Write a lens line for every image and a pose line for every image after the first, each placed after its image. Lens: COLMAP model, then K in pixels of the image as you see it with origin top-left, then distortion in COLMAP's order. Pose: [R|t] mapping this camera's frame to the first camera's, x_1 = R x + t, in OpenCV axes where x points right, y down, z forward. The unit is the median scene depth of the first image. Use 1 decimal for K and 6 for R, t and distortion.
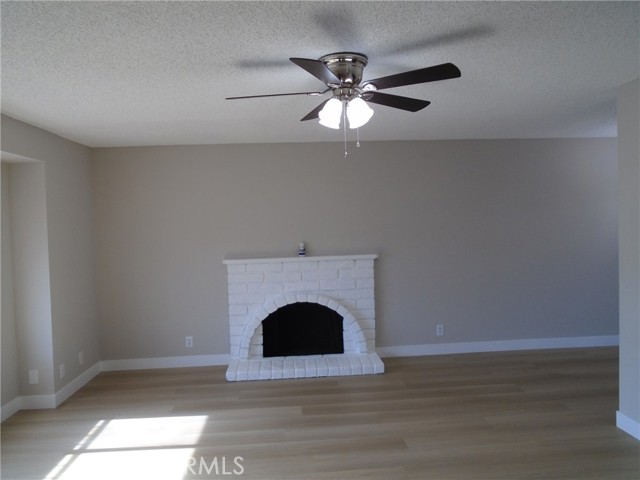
lens RADIAL K [[487.5, 0, 321.1], [0, 487.5, 235.4], [0, 0, 1]] dist [-0.020467, 0.010732]
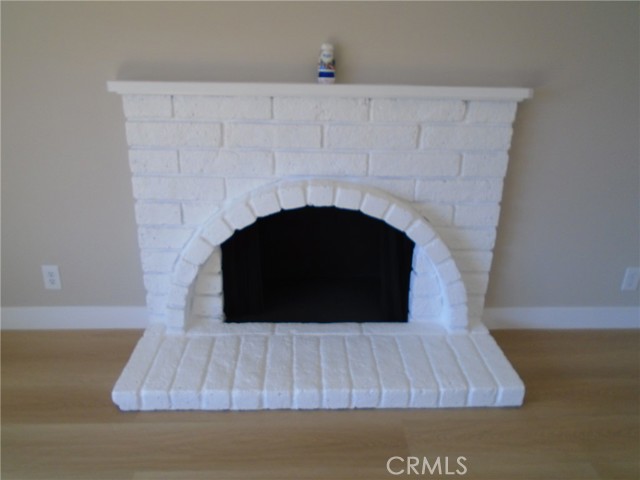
lens RADIAL K [[487.5, 0, 321.1], [0, 487.5, 235.4], [0, 0, 1]] dist [-0.020467, 0.010732]
pose [[0.998203, 0.059086, -0.009972, -0.032498], [-0.052516, 0.942784, 0.329242, 0.031369], [0.028855, -0.328127, 0.944193, 0.621220]]
